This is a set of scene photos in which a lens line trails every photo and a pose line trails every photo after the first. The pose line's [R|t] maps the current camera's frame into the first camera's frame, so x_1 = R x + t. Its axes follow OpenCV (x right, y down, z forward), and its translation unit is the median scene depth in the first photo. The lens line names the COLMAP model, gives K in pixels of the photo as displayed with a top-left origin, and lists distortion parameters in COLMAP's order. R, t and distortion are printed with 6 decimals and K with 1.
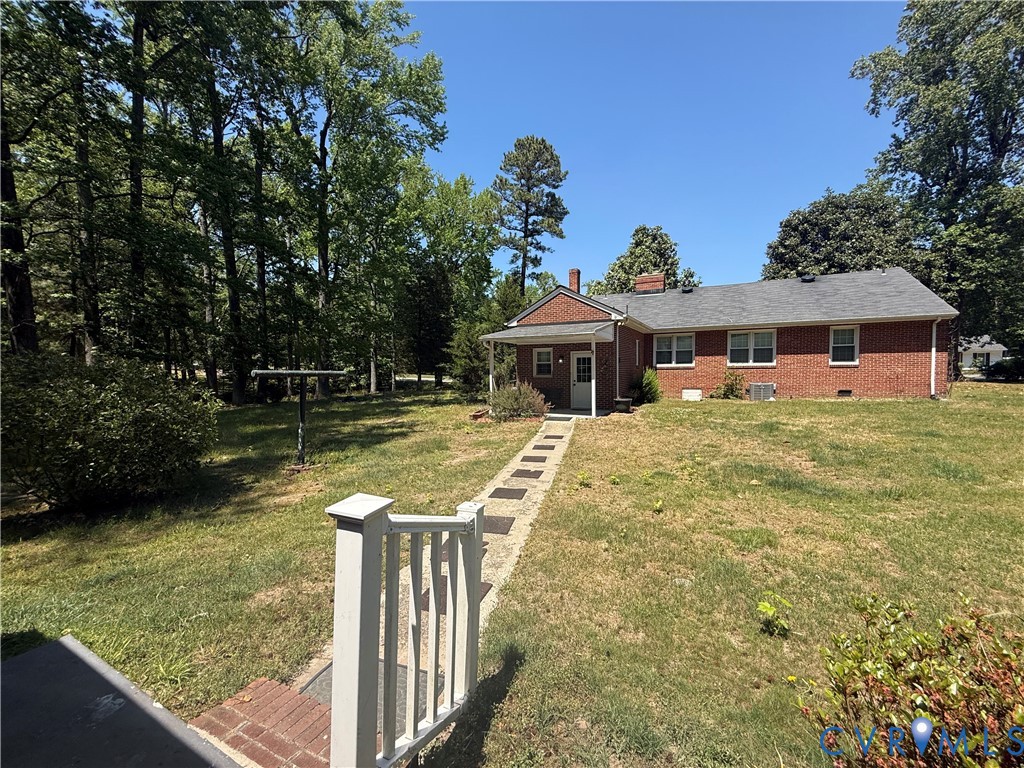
lens RADIAL K [[408.7, 0, 510.8], [0, 408.7, 385.3], [0, 0, 1]] dist [0.003778, 0.000252]
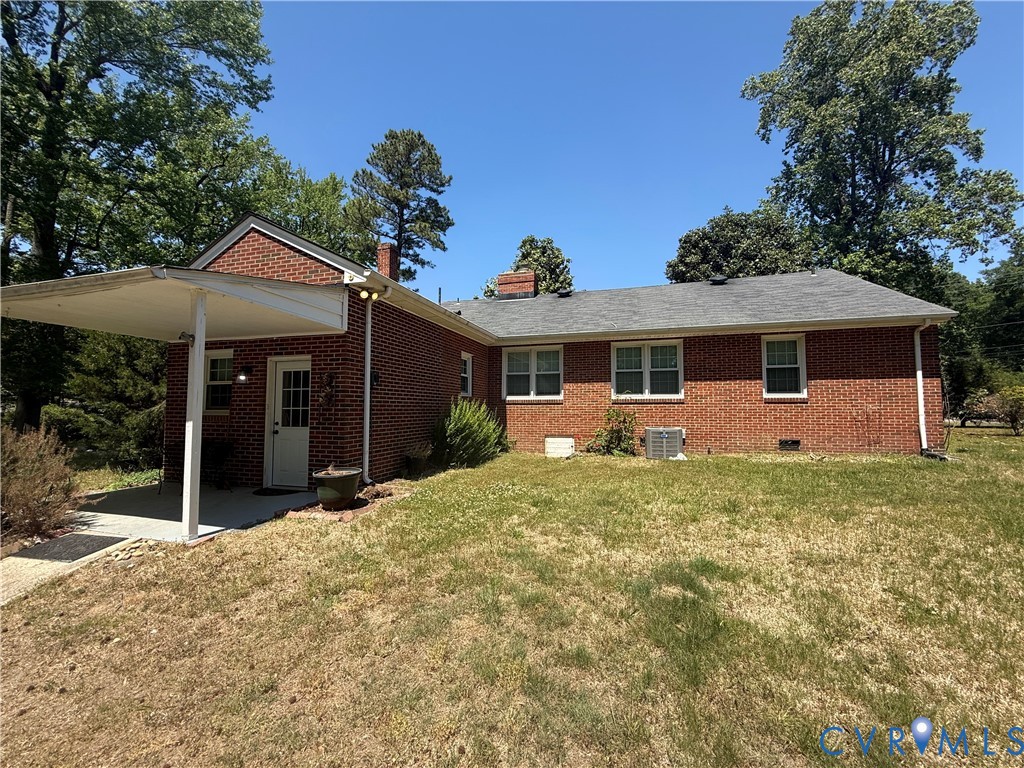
lens RADIAL K [[408.7, 0, 508.8], [0, 408.7, 385.5], [0, 0, 1]] dist [0.003778, 0.000252]
pose [[0.983822, 0.019501, 0.178087, 0.188462], [-0.002256, 0.995328, -0.096528, -0.005644], [-0.179137, 0.094565, 0.979269, 0.299772]]
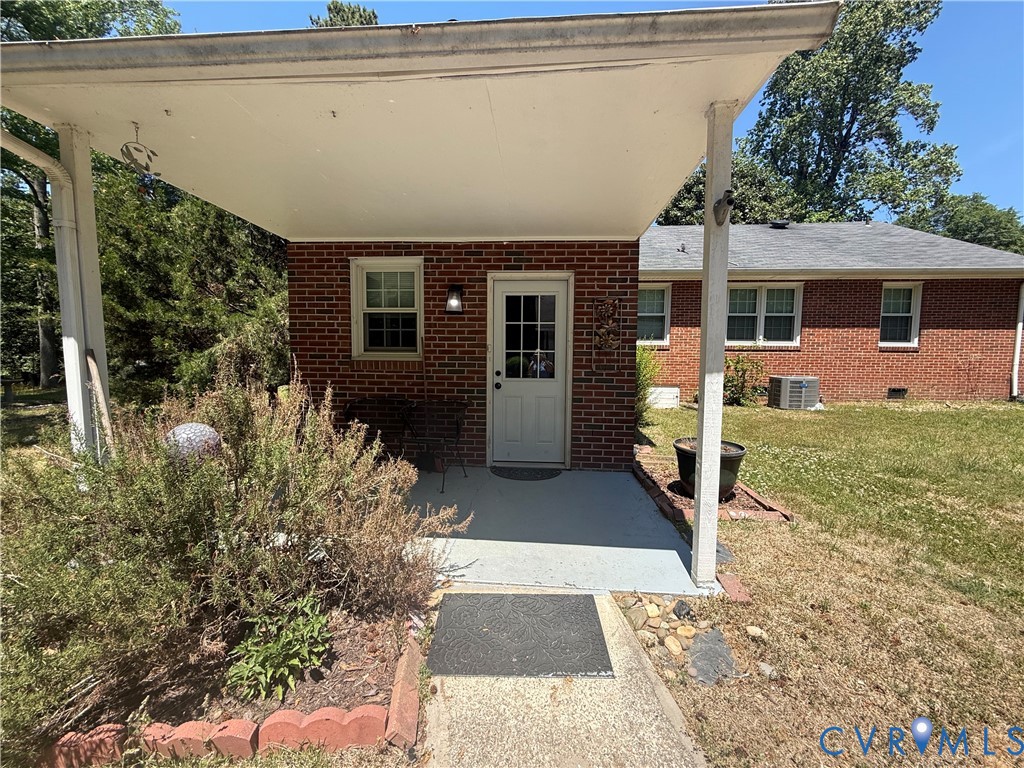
lens RADIAL K [[408.7, 0, 511.7], [0, 408.7, 384.4], [0, 0, 1]] dist [0.003778, 0.000252]
pose [[0.919928, -0.008930, 0.391986, 0.027327], [-0.003576, 0.999508, 0.031160, -0.007021], [-0.392072, -0.030067, 0.919443, 0.417523]]
